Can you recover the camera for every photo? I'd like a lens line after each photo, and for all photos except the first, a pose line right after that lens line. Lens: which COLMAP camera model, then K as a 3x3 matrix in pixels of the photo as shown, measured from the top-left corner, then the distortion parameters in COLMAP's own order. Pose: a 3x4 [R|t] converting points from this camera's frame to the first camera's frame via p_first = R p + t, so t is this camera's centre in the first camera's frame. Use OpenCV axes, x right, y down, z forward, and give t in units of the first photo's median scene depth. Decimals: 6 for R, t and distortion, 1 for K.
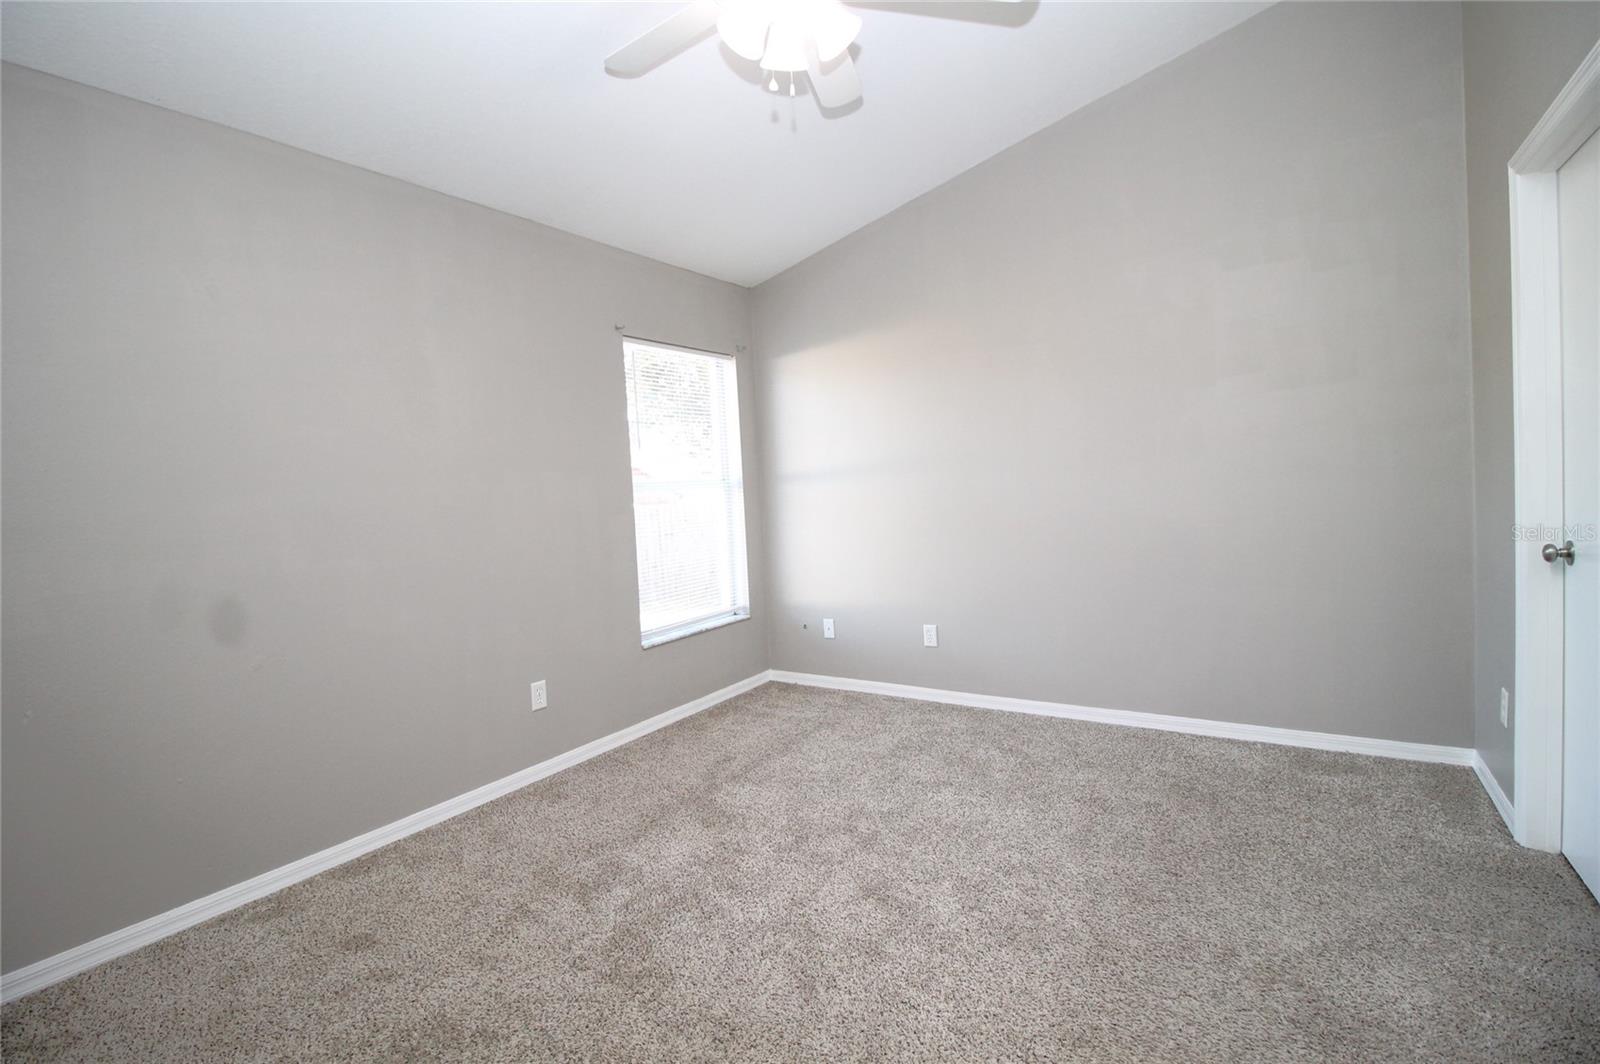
lens RADIAL K [[750.6, 0, 794.1], [0, 750.6, 525.0], [0, 0, 1]] dist [0.000363, -0.013677]
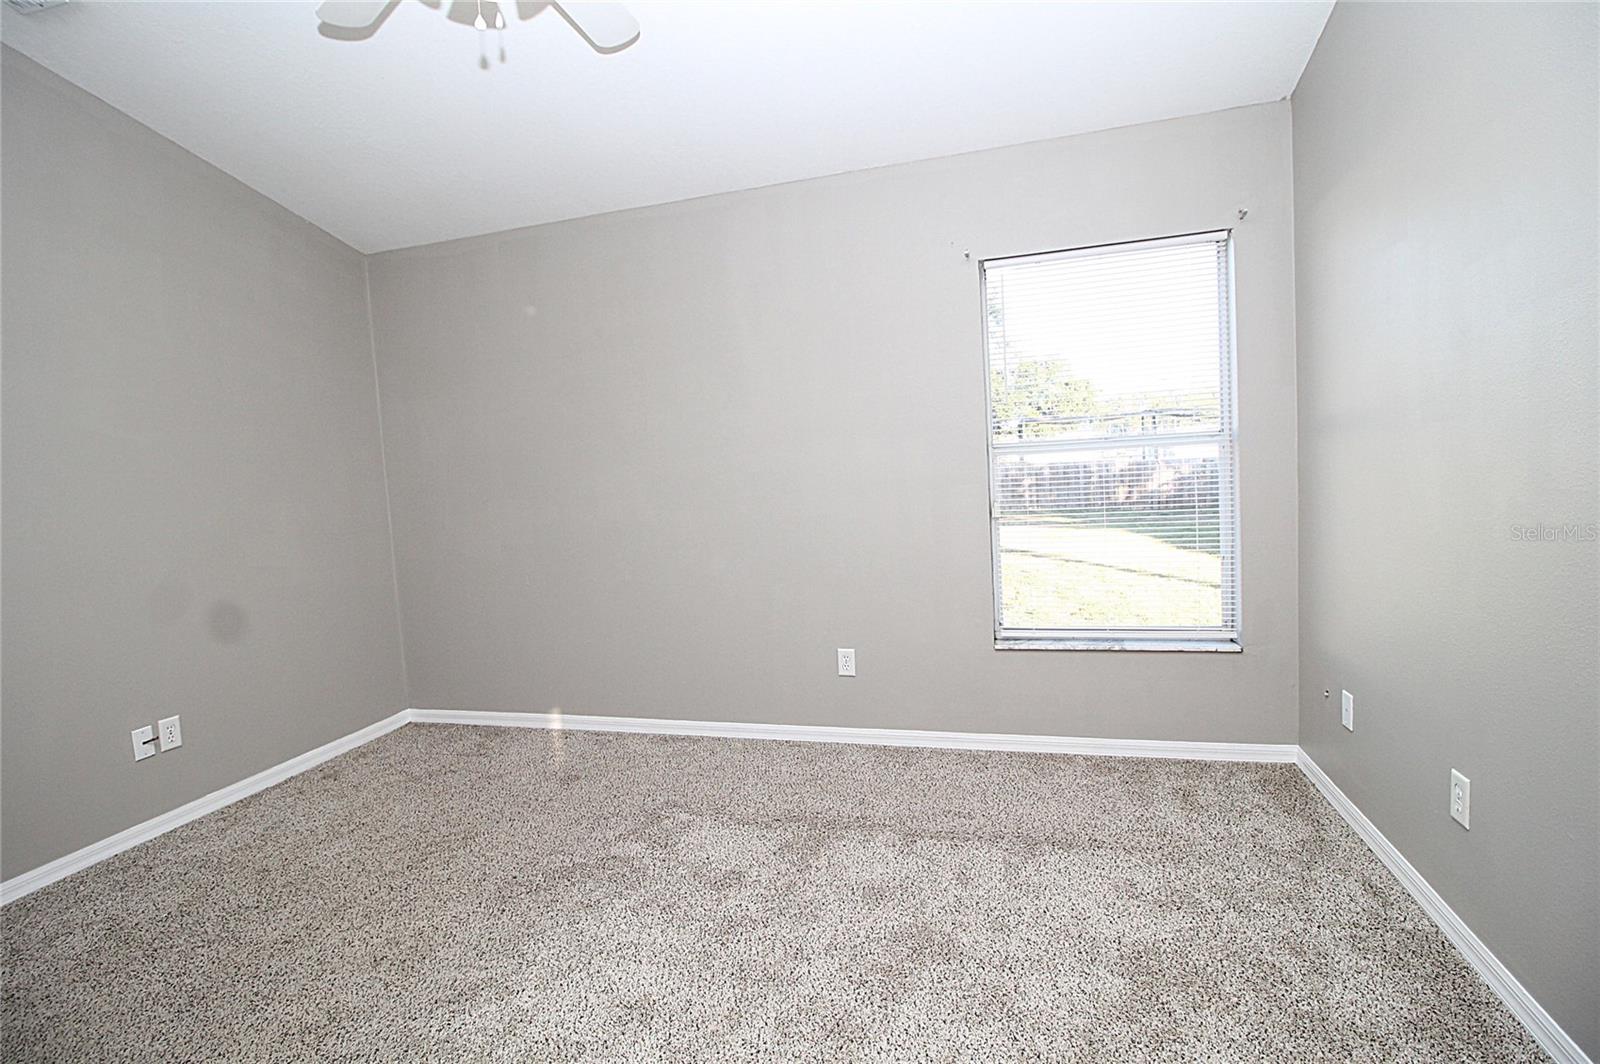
lens RADIAL K [[750.6, 0, 794.1], [0, 750.6, 525.0], [0, 0, 1]] dist [0.000363, -0.013677]
pose [[0.296292, 0.109182, -0.948836, 0.629989], [-0.008076, 0.993695, 0.111822, -0.074438], [0.955063, -0.025469, 0.295305, 0.704663]]
